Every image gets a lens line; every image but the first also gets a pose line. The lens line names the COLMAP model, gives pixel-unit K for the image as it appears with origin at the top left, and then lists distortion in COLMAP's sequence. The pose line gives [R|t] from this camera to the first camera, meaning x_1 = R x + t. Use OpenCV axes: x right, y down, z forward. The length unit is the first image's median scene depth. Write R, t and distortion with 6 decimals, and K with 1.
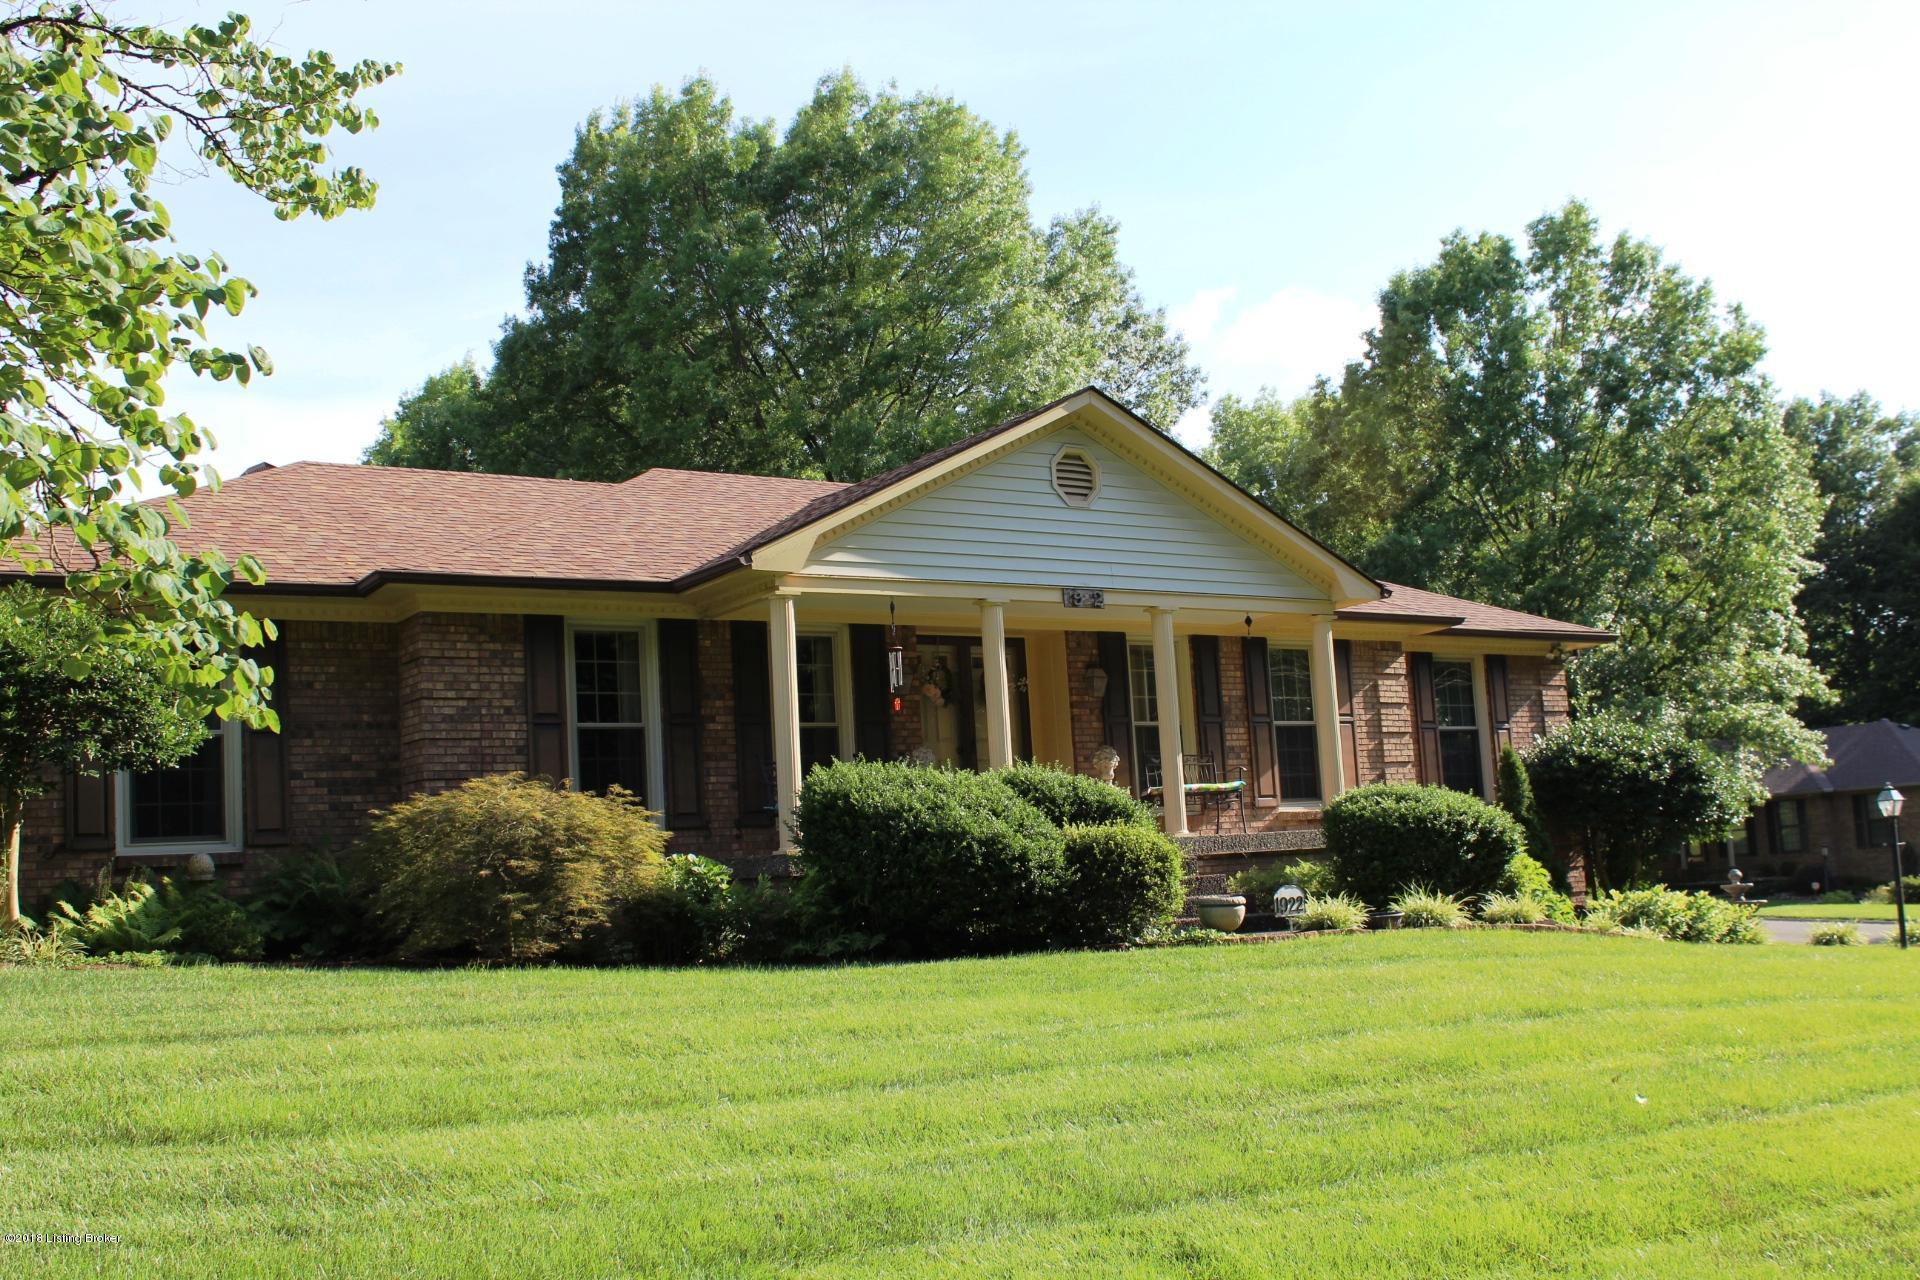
lens RADIAL K [[1963.0, 0, 960.0], [0, 1963.0, 640.0], [0, 0, 1]] dist [-0.152613, 0.002264]
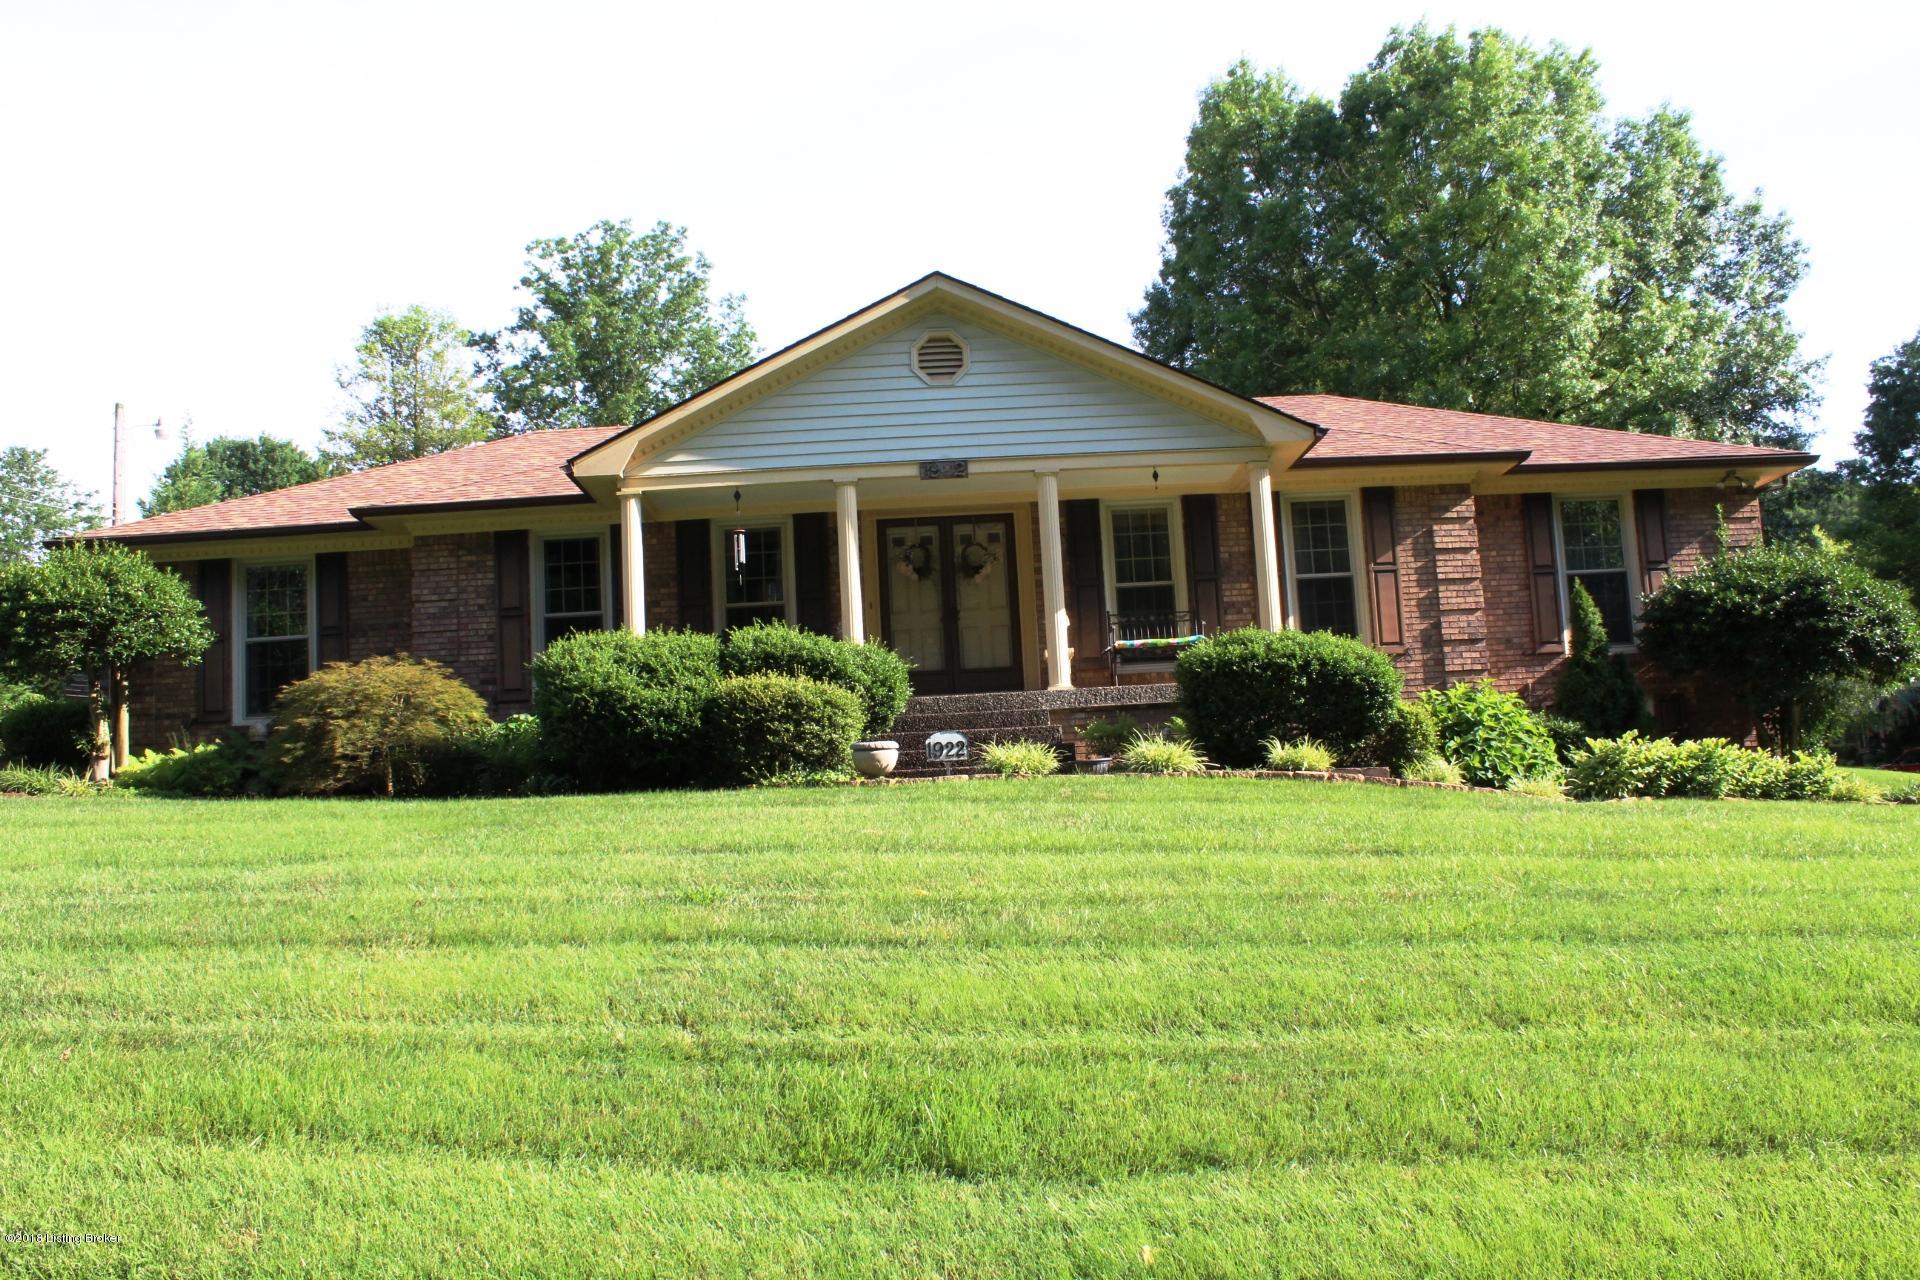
lens RADIAL K [[1621.9, 0, 960.0], [0, 1621.9, 640.0], [0, 0, 1]] dist [-0.135323, 0.005536]
pose [[0.843395, -0.050518, -0.534914, 0.533840], [0.073330, 0.997077, 0.021454, 0.052338], [0.532267, -0.057319, 0.844634, 0.251790]]
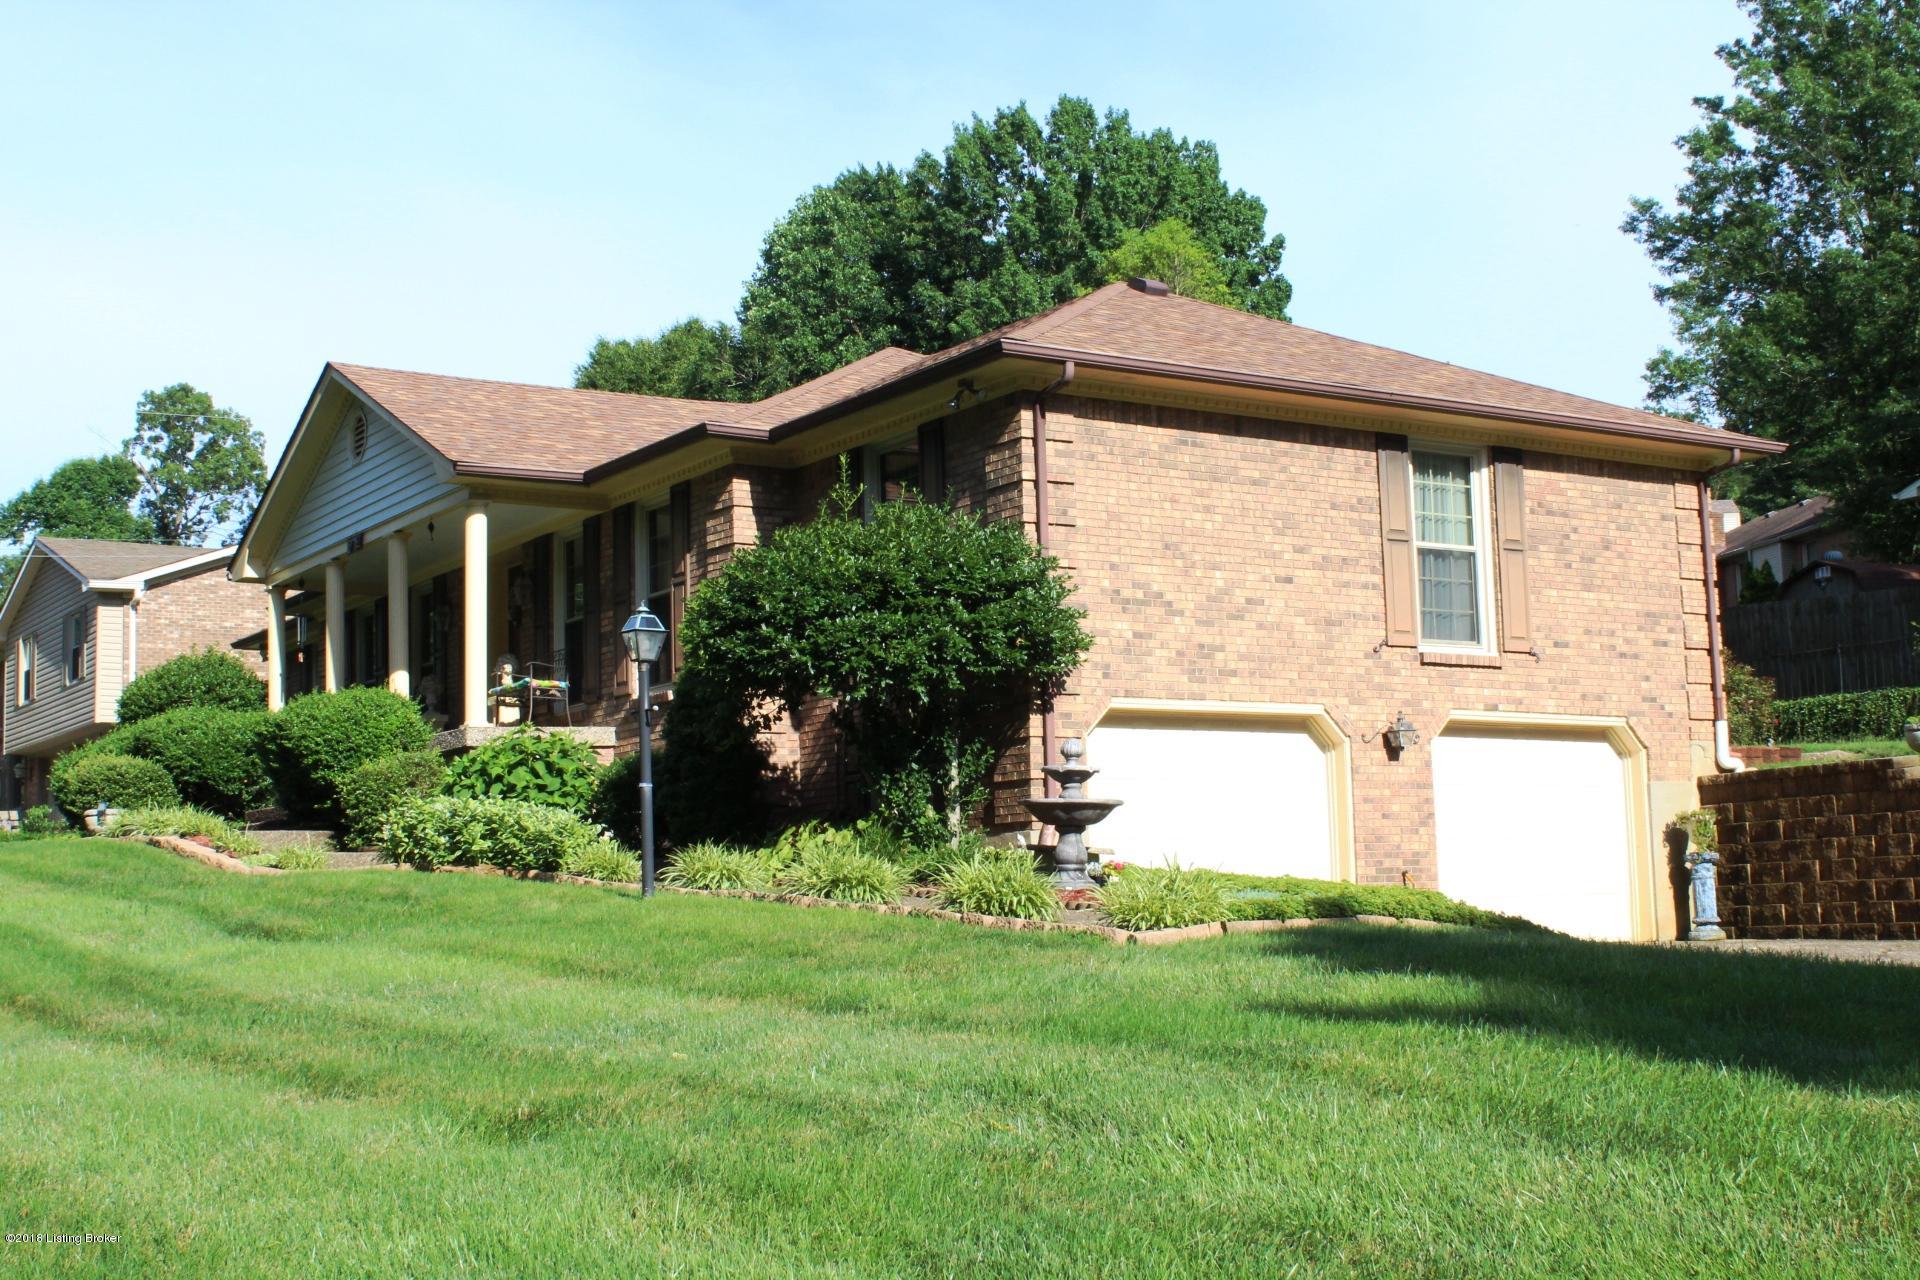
lens RADIAL K [[2494.8, 0, 960.0], [0, 2494.8, 640.0], [0, 0, 1]] dist [-0.065484, 0.011490]
pose [[-0.030775, -0.055696, -0.997973, 1.490952], [0.161716, 0.985014, -0.059960, 0.177421], [0.986357, -0.163234, -0.021307, 1.361199]]
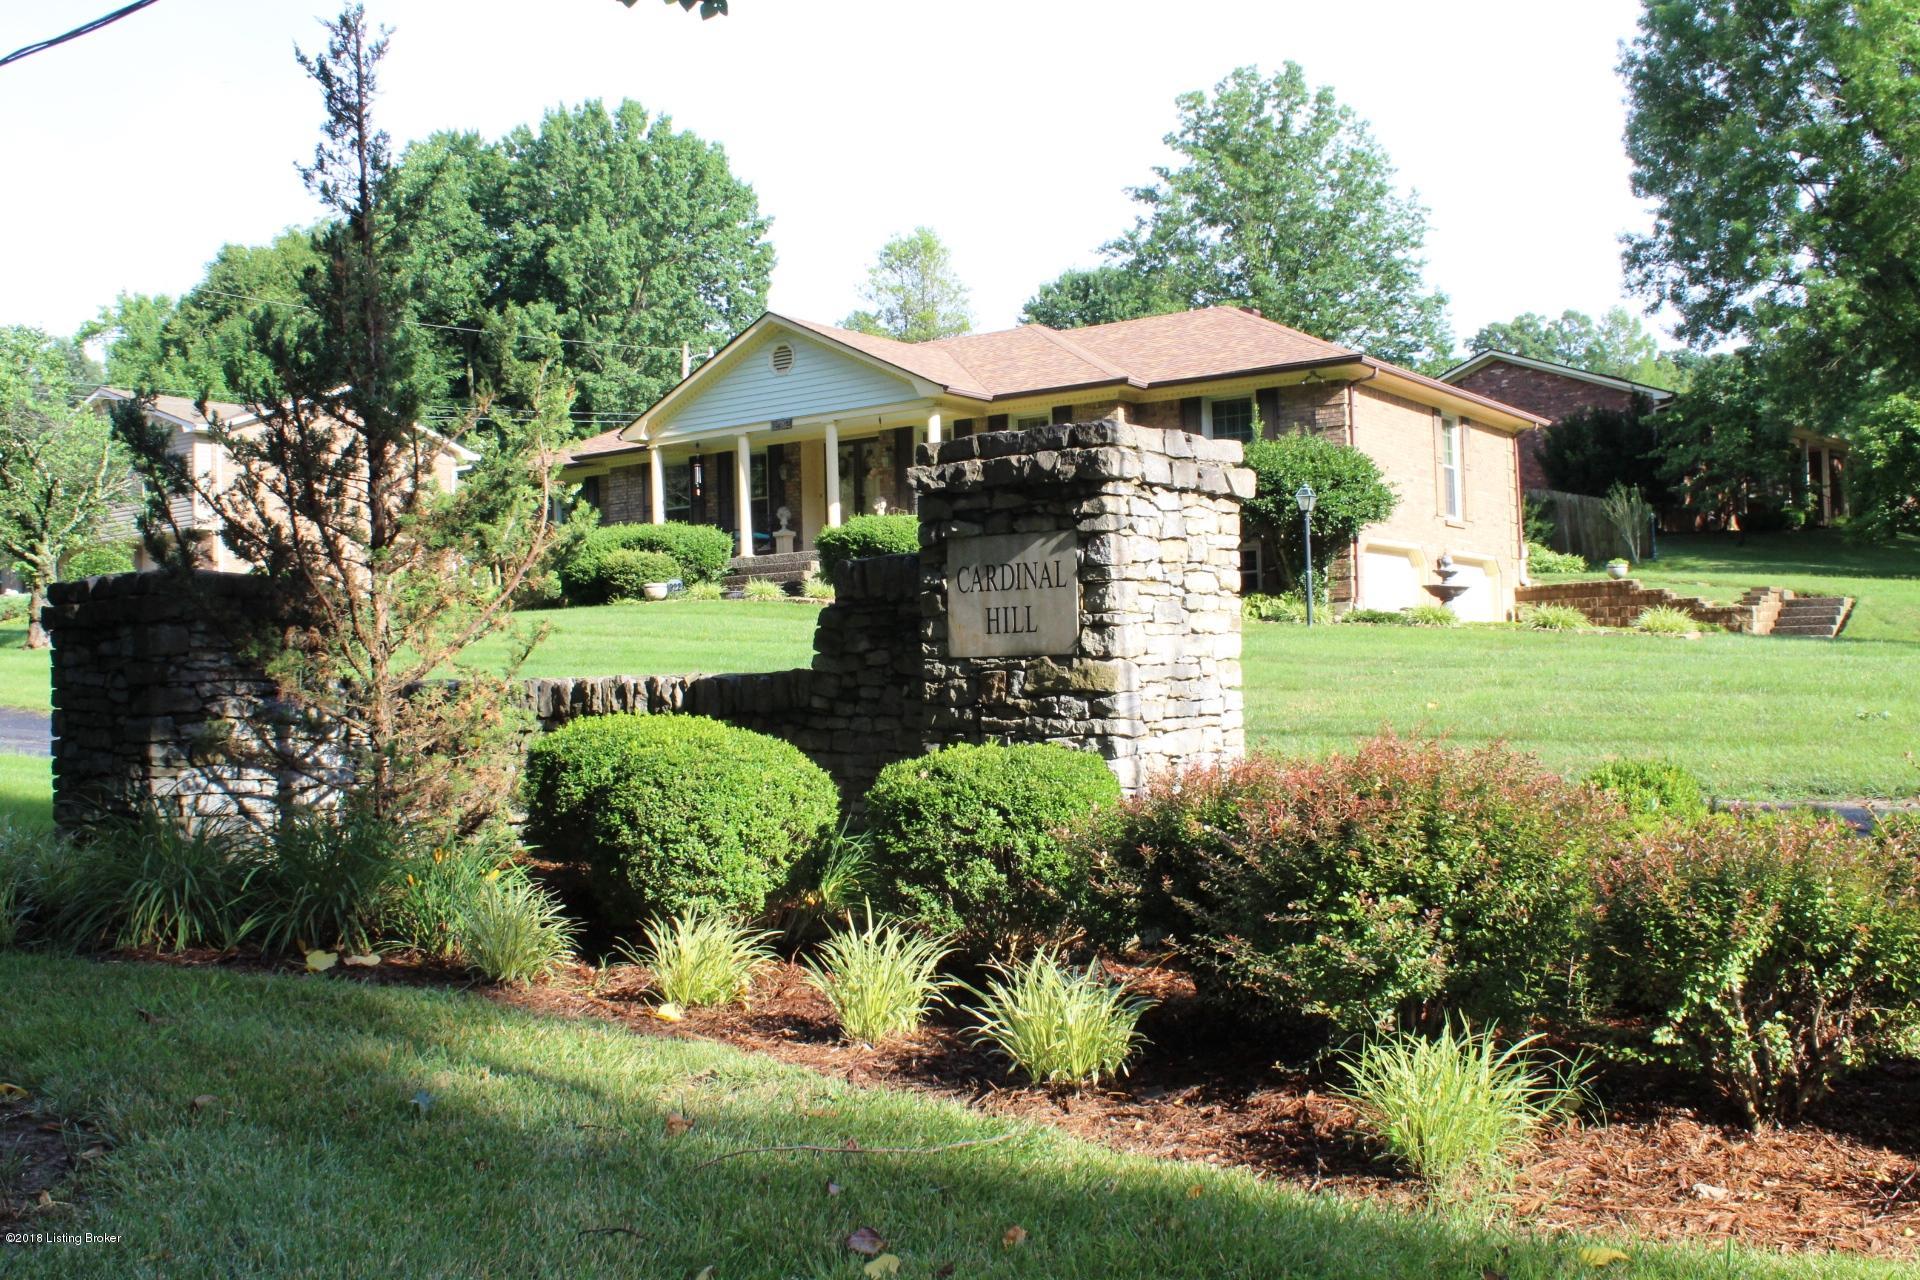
lens RADIAL K [[1939.7, 0, 920.9], [0, 1939.7, 639.2], [0, 0, 1]] dist [-0.110538, 0.032619]
pose [[0.330031, 0.020149, -0.943755, 1.848093], [0.129567, 0.989343, 0.066432, 0.075242], [0.935036, -0.144204, 0.323903, 0.491249]]
